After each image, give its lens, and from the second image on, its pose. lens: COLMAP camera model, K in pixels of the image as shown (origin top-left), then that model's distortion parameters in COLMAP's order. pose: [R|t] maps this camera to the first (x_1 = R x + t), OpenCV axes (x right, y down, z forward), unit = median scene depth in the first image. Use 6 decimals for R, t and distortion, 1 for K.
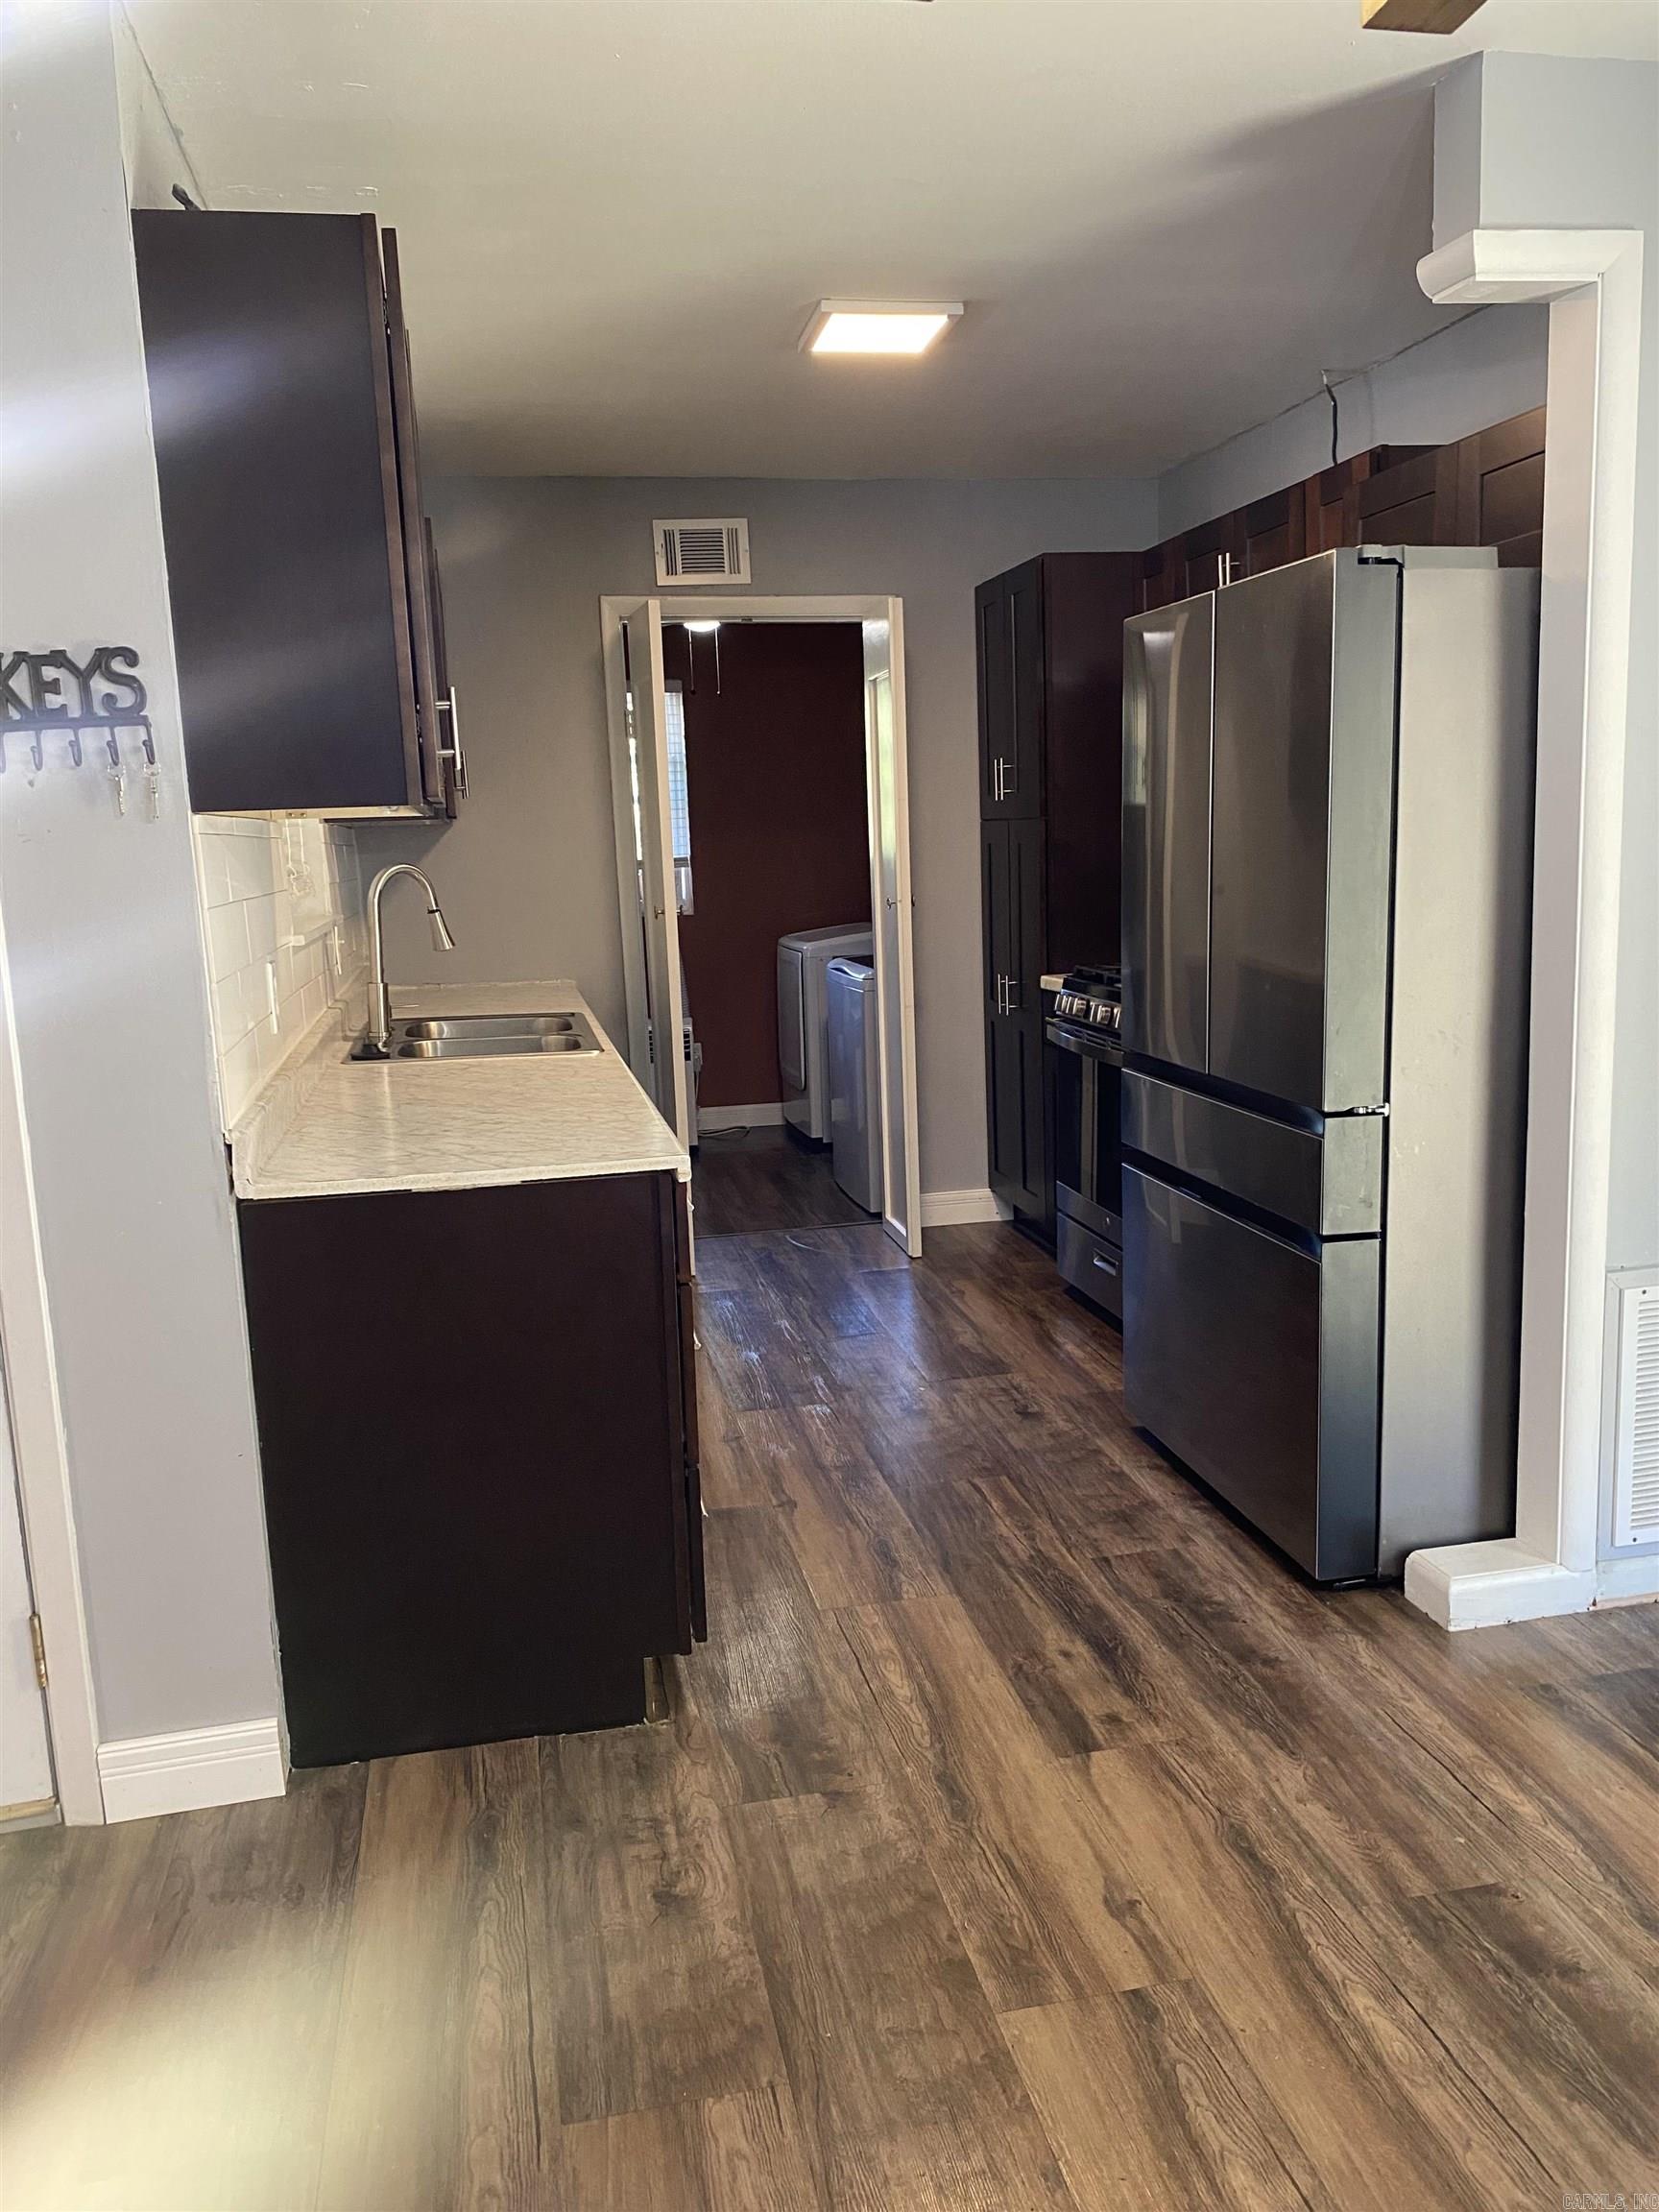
lens RADIAL K [[1650.3, 0, 829.5], [0, 1650.3, 1106.0], [0, 0, 1]] dist [0.003839, -0.000051]
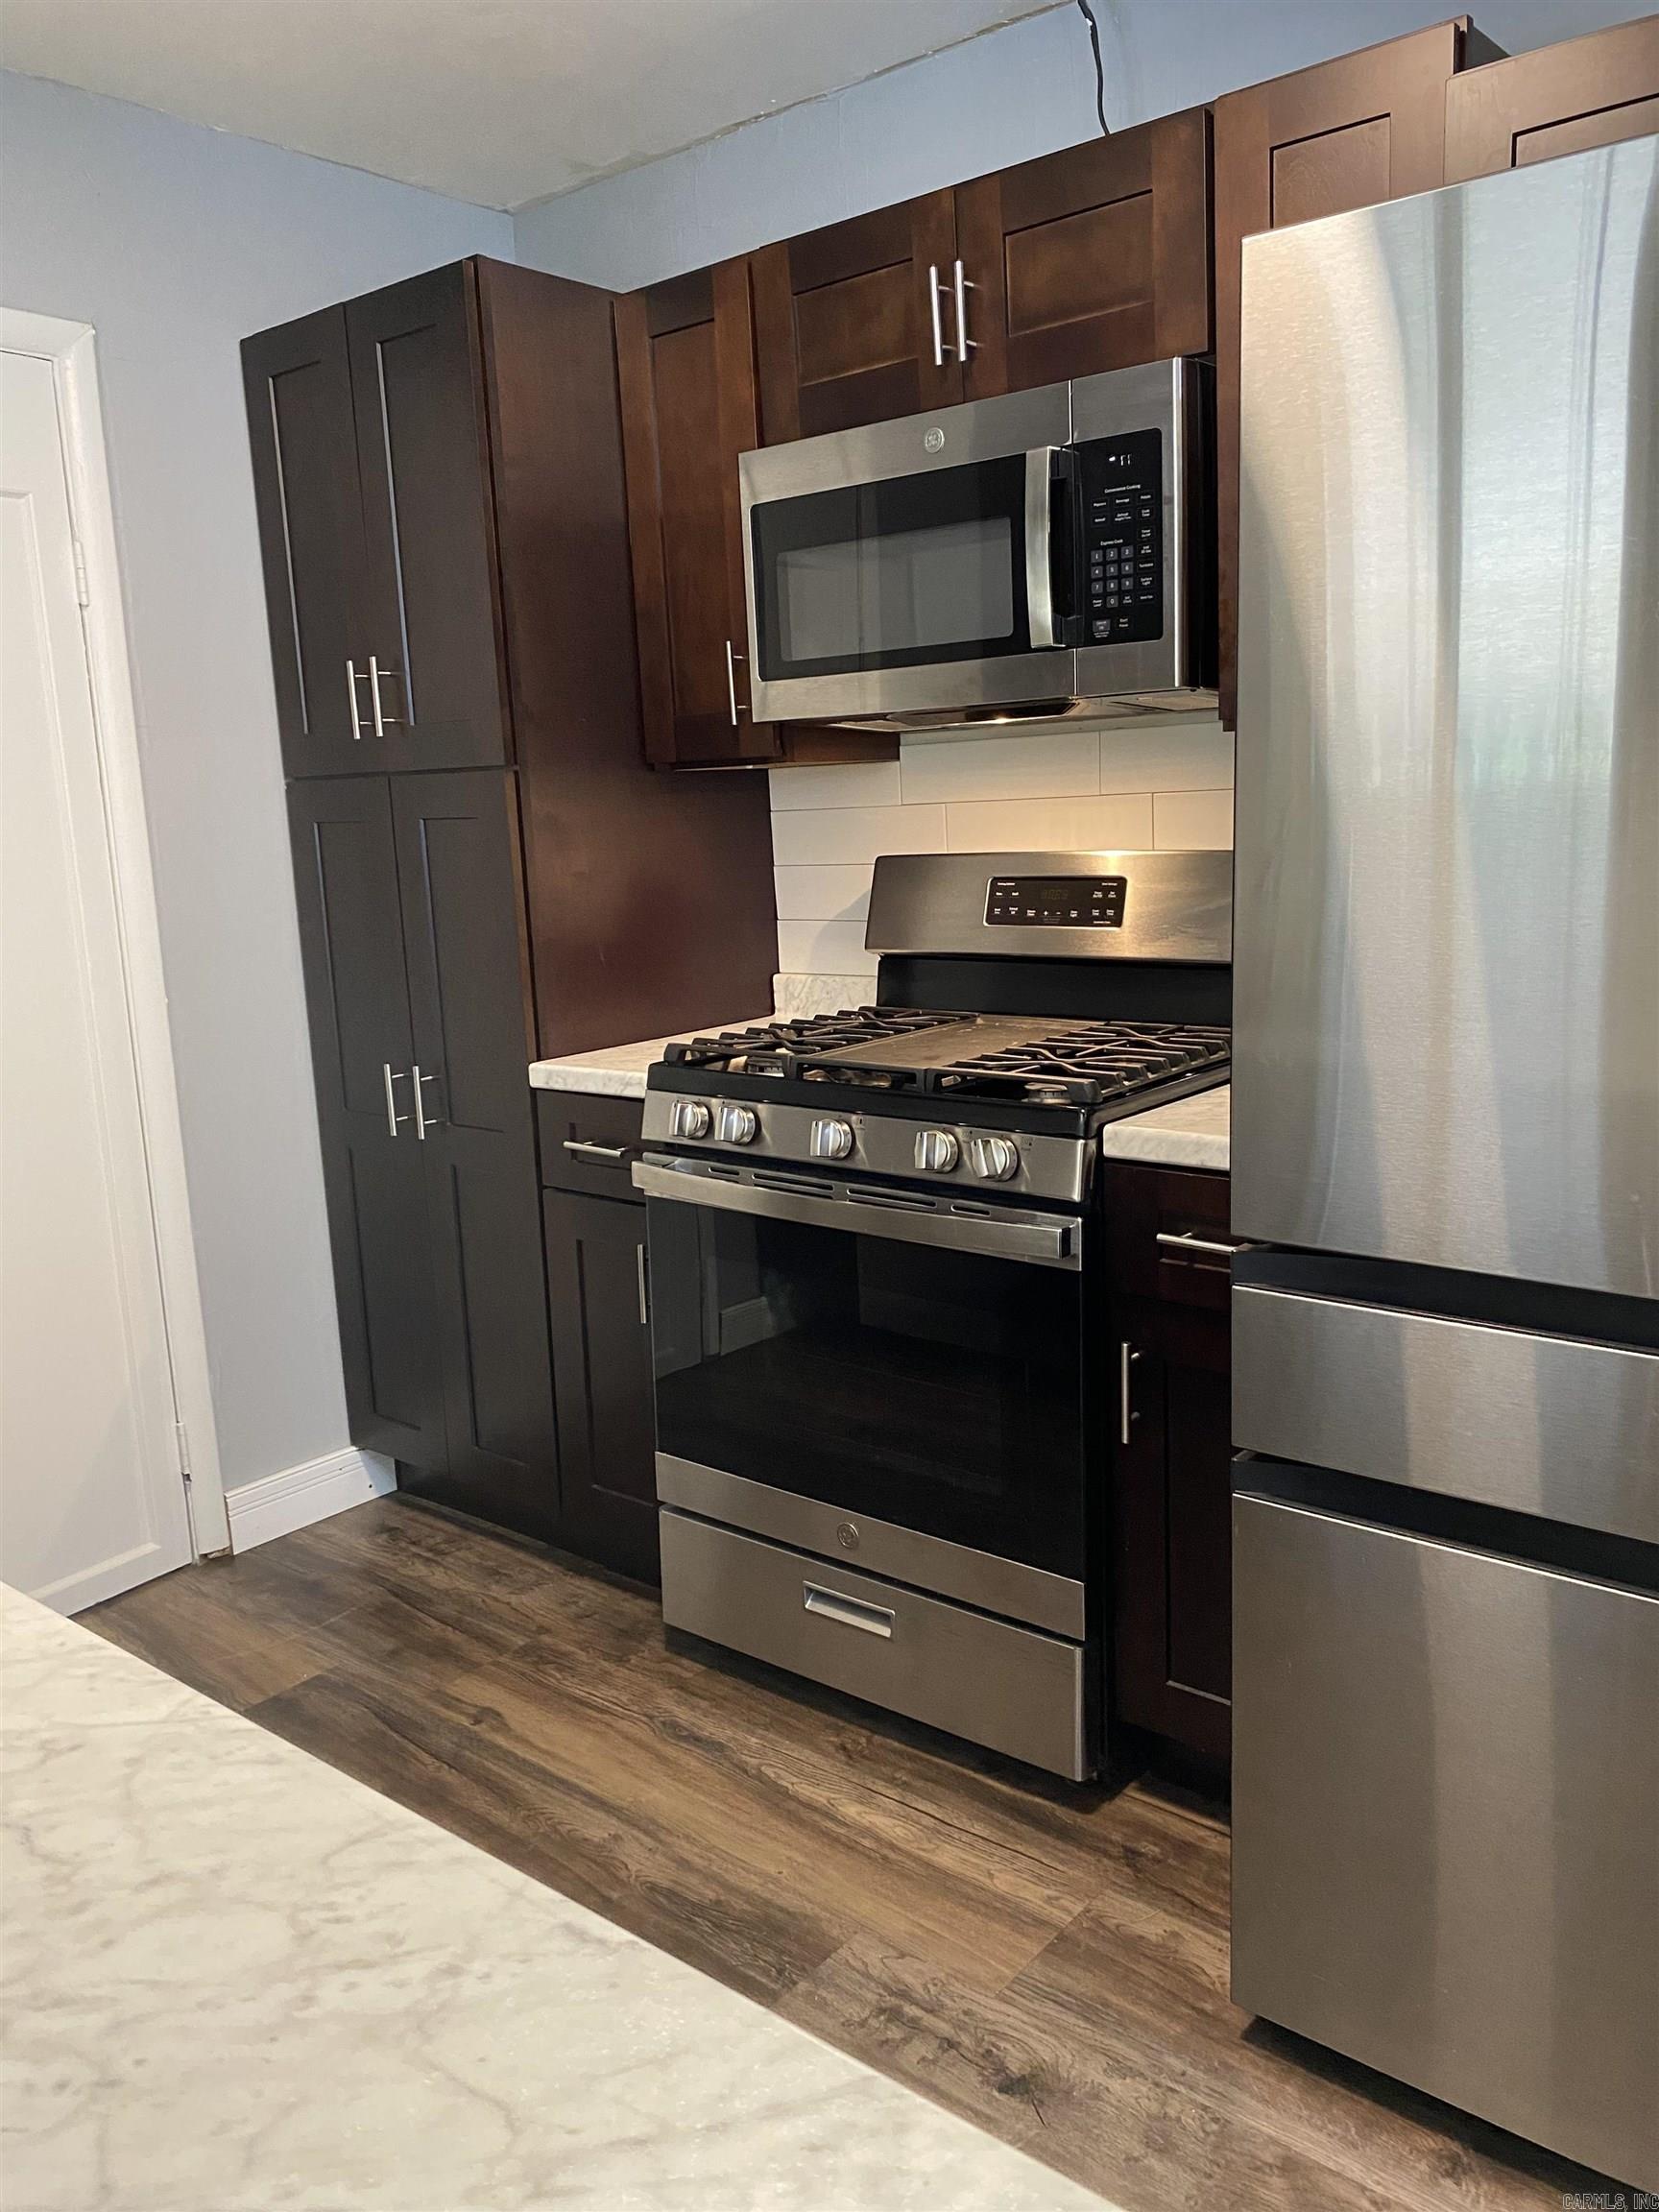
lens RADIAL K [[1686.9, 0, 829.5], [0, 1686.9, 1106.0], [0, 0, 1]] dist [-0.000070, -0.000295]
pose [[0.785899, -0.102048, 0.609876, -0.139574], [0.112425, 0.993431, 0.021353, -0.072156], [-0.608049, 0.051784, 0.792209, 0.556354]]
